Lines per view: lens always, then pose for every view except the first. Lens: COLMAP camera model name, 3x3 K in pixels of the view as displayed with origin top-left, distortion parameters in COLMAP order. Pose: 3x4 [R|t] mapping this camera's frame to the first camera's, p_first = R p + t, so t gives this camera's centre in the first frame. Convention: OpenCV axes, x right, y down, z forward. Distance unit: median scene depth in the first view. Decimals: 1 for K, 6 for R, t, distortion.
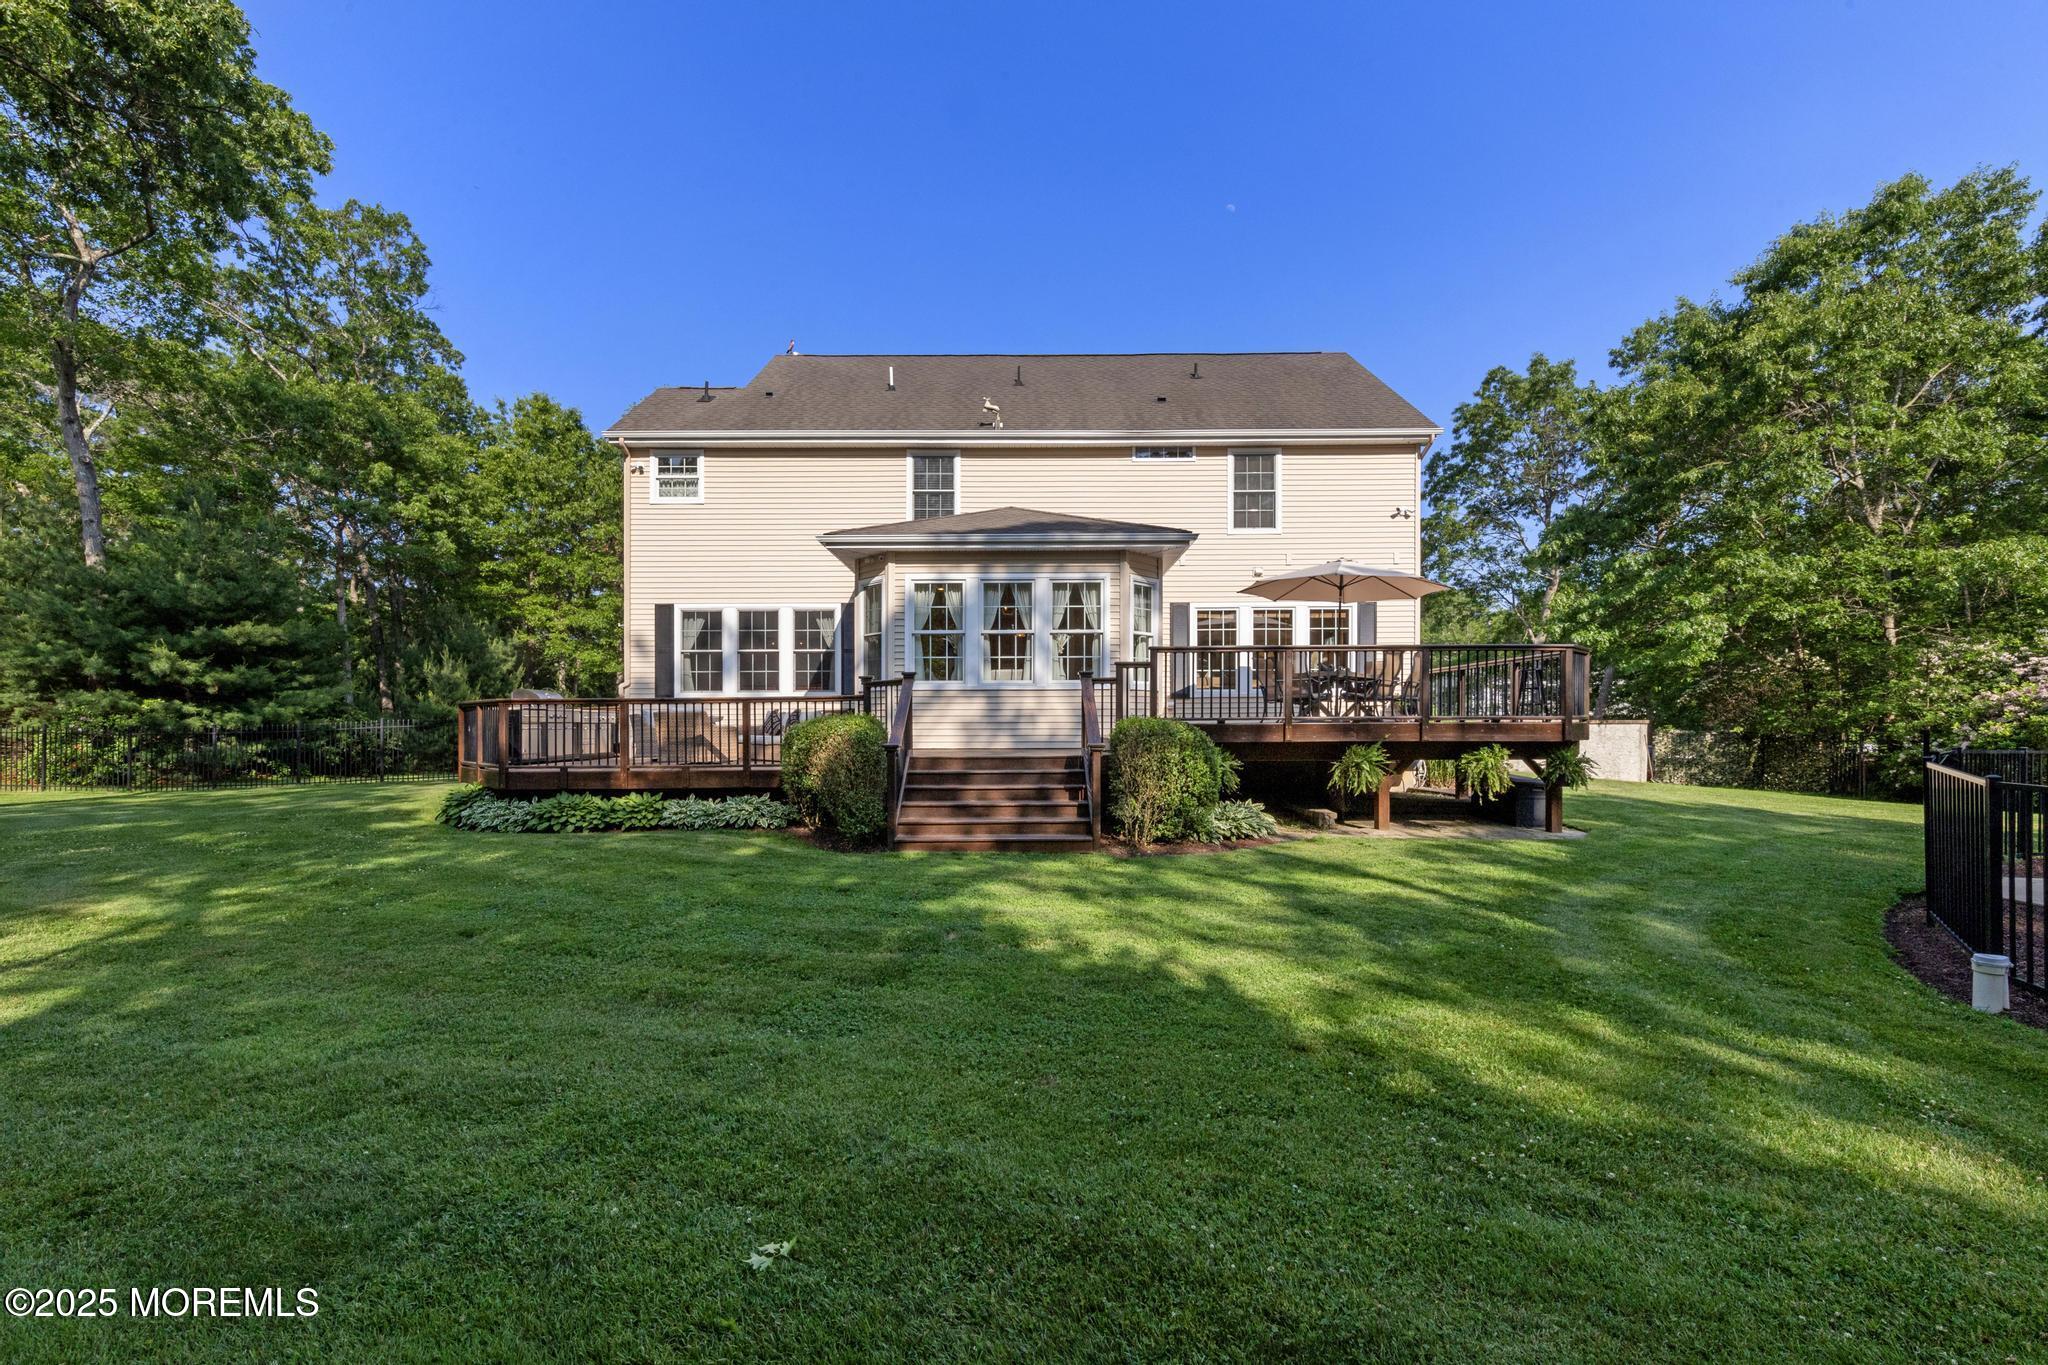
lens RADIAL K [[852.7, 0, 1004.8], [0, 852.7, 699.1], [0, 0, 1]] dist [0.004992, -0.000042]
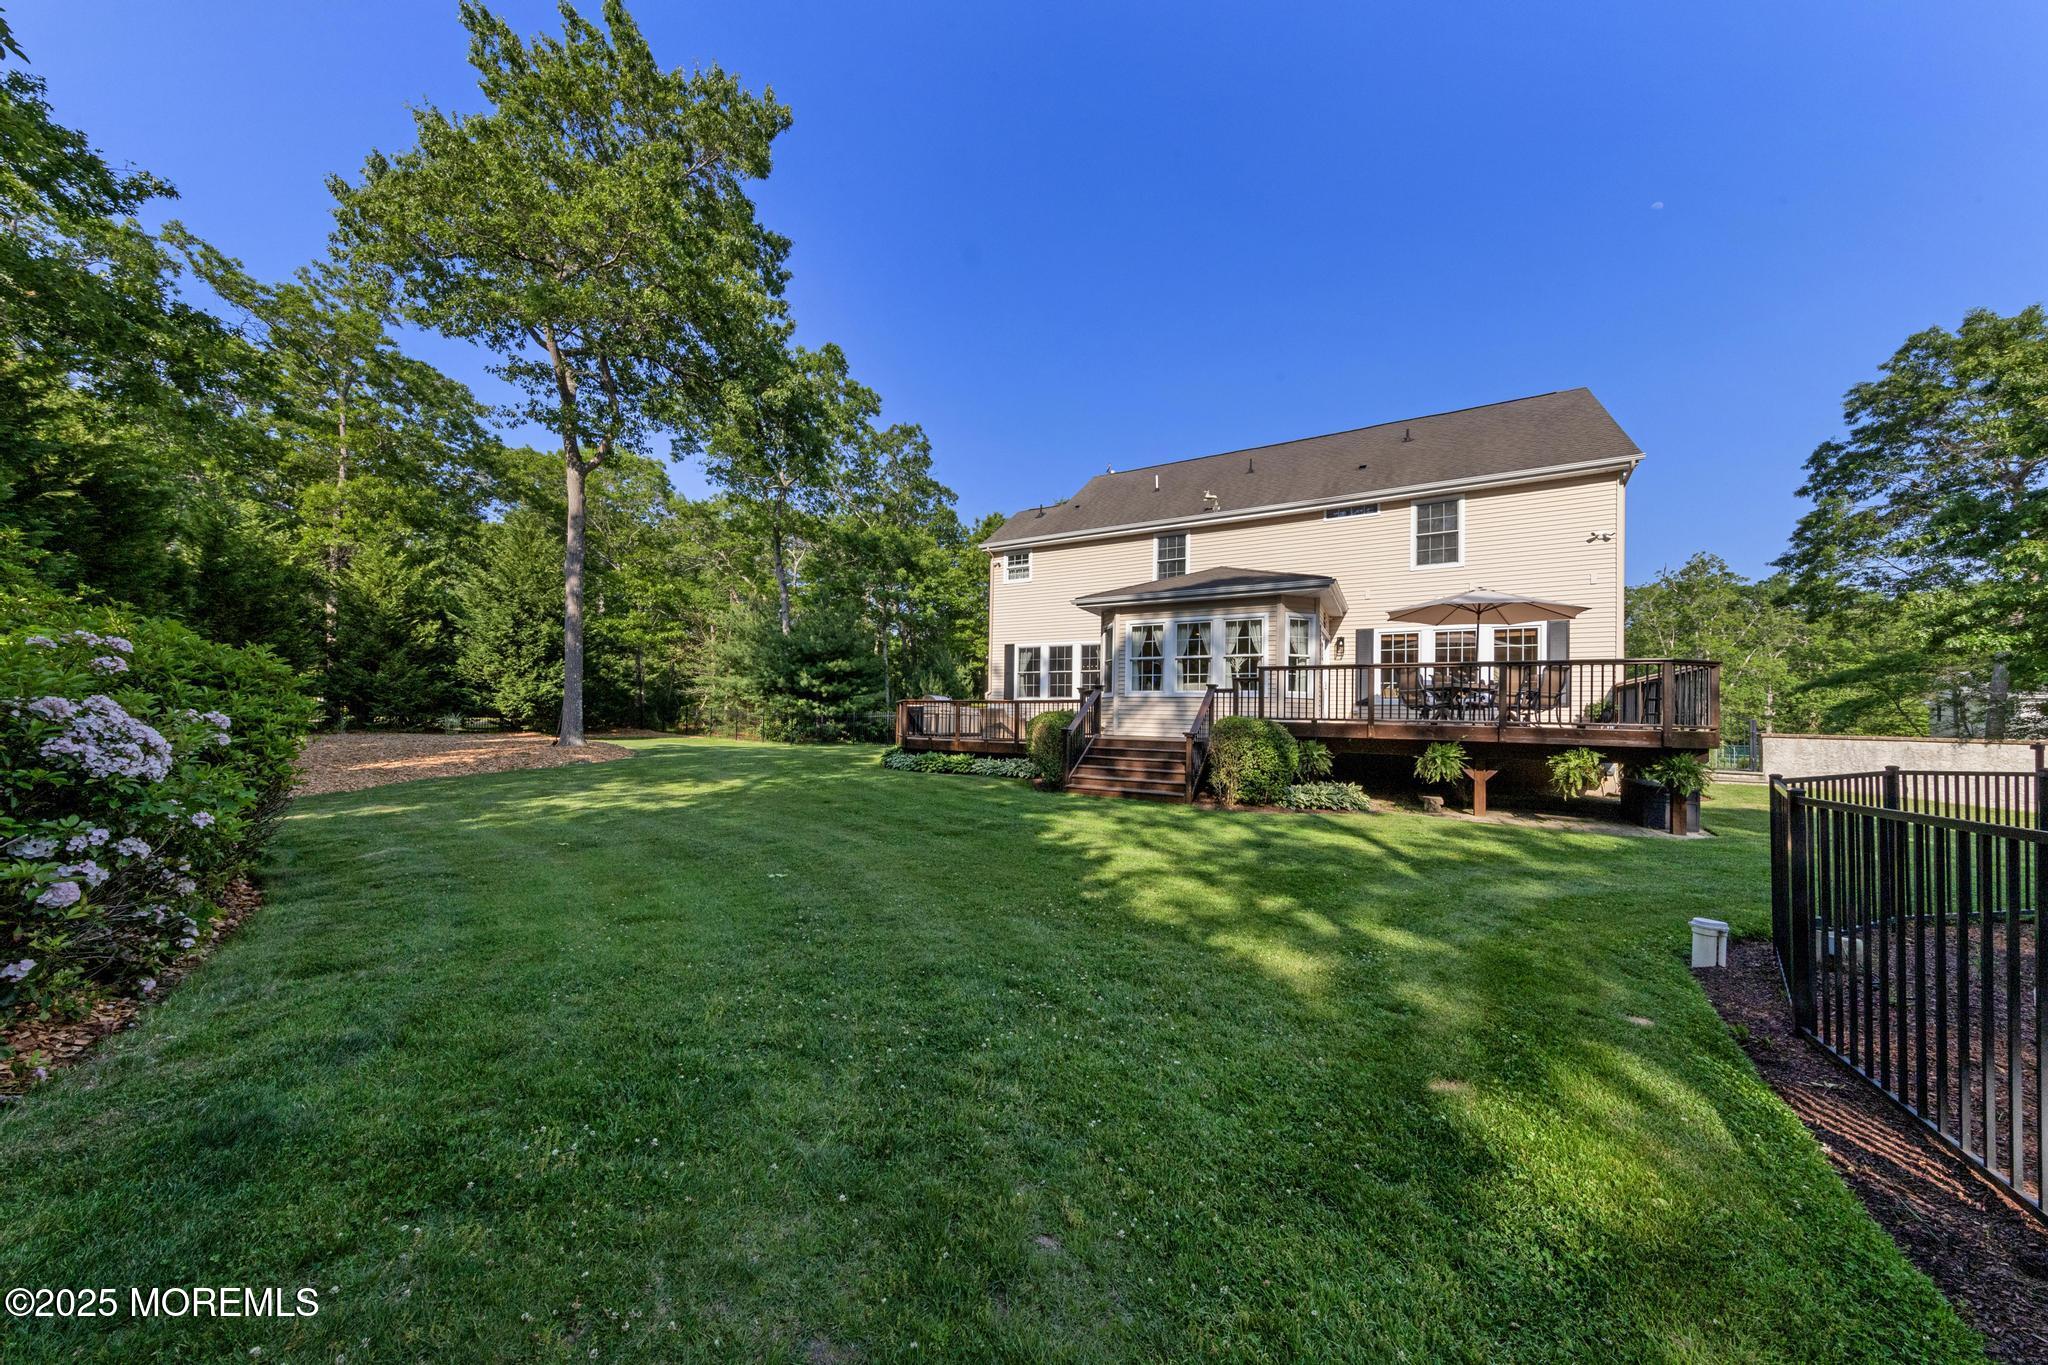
lens RADIAL K [[646.9, 0, 1009.1], [0, 646.9, 692.7], [0, 0, 1]] dist [0.013423, -0.000078]
pose [[0.866393, 0.003519, -0.499351, 0.227684], [-0.013239, 0.999786, -0.015924, 0.002546], [0.499188, 0.020407, 0.866254, -0.085157]]
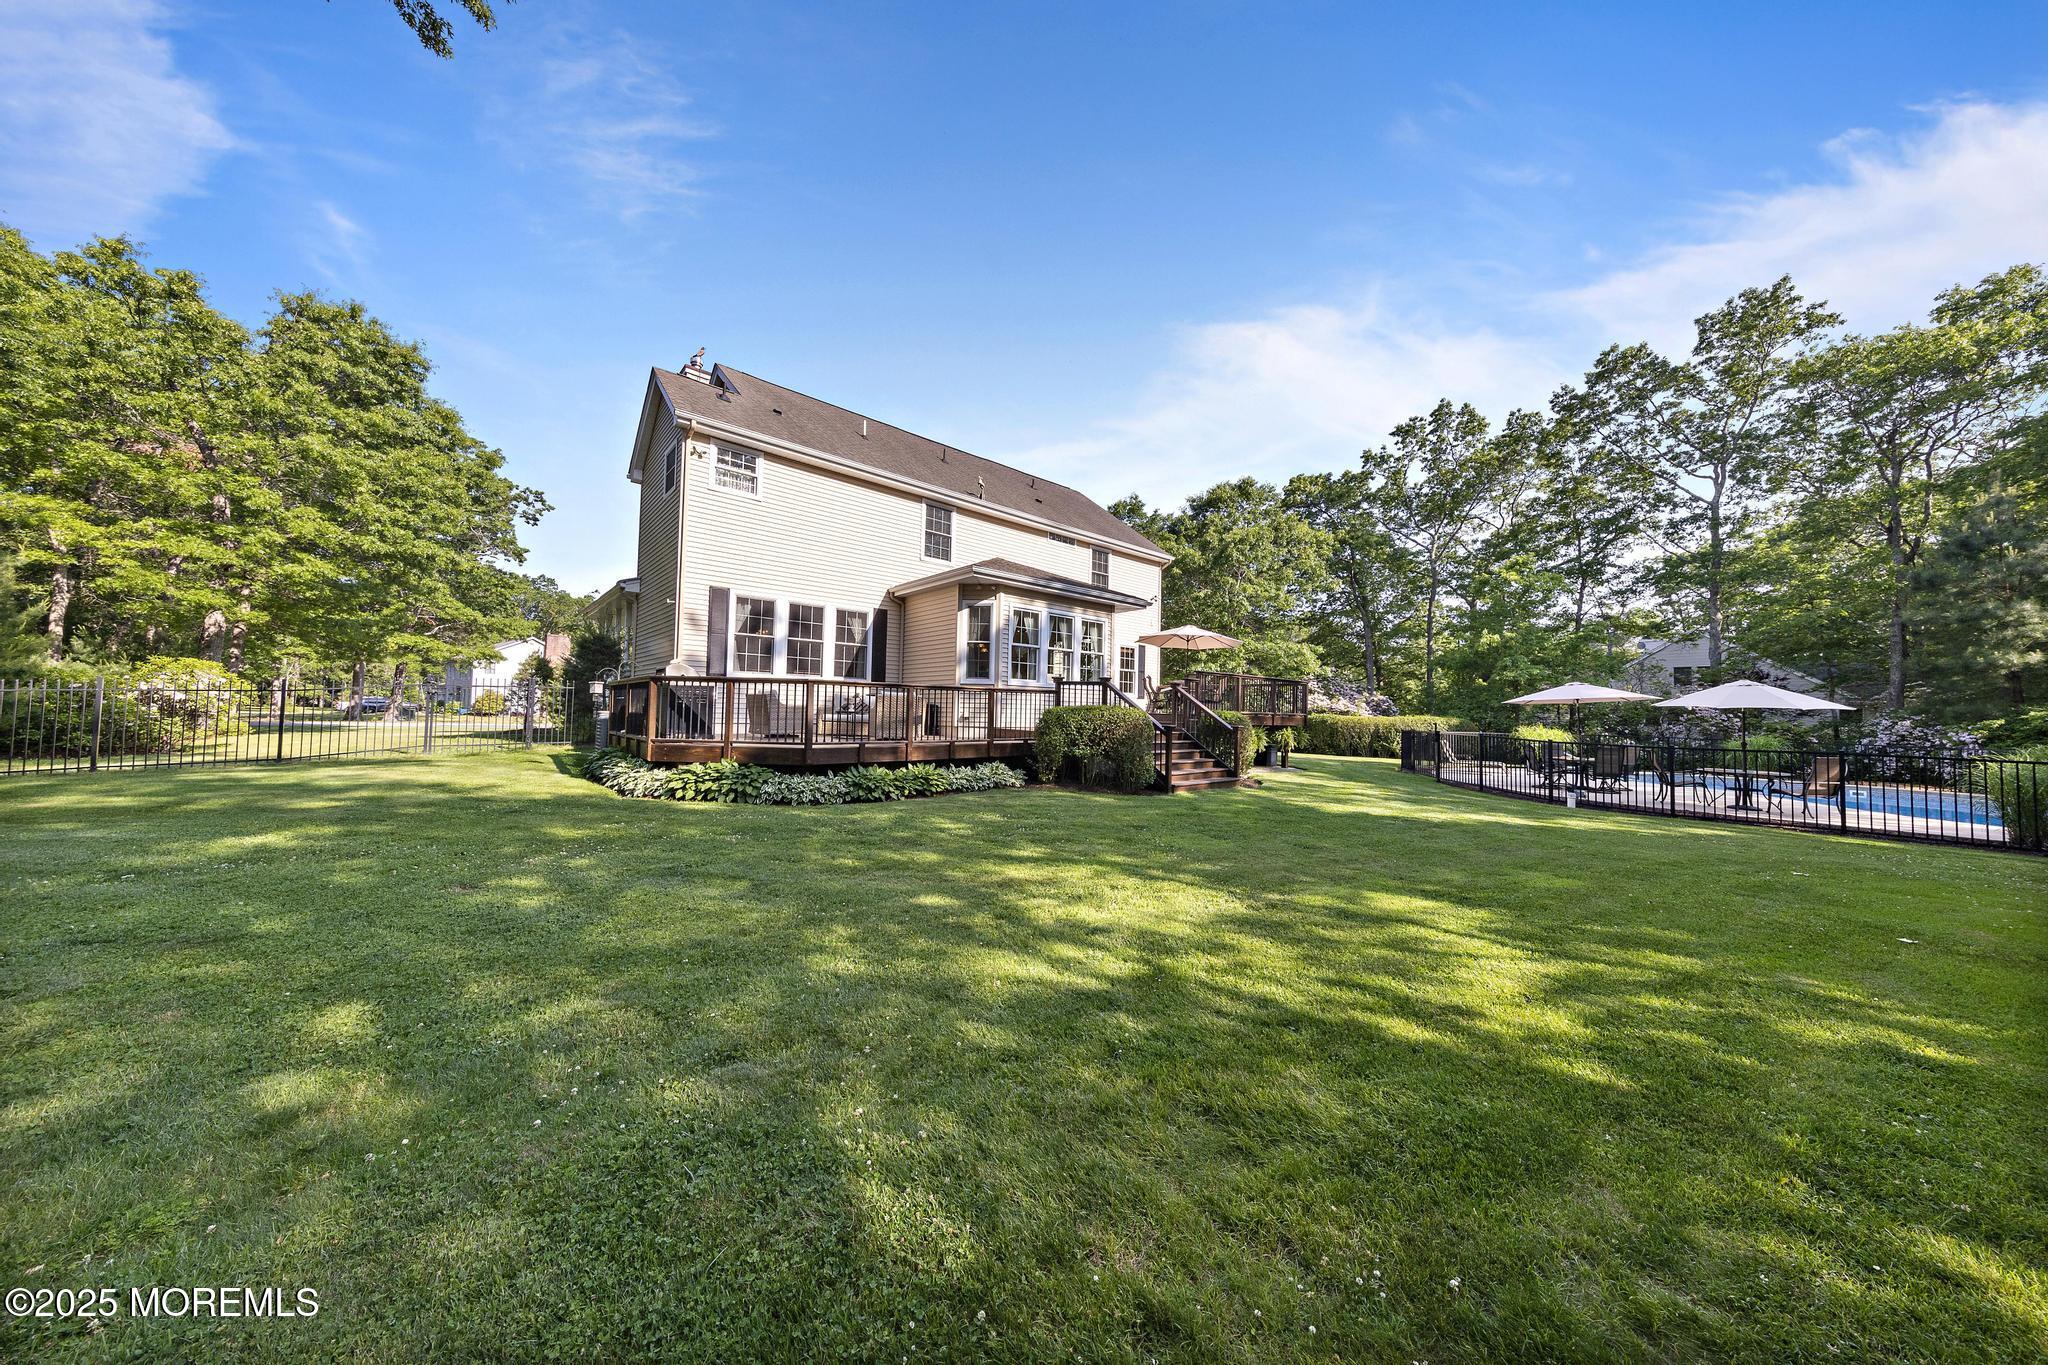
lens RADIAL K [[646.9, 0, 1010.4], [0, 646.9, 675.6], [0, 0, 1]] dist [0.013423, -0.000078]
pose [[0.743706, 0.055167, 0.666227, -0.664210], [-0.047049, 0.998437, -0.030156, 0.004916], [-0.666849, -0.008918, 0.745139, 0.164190]]
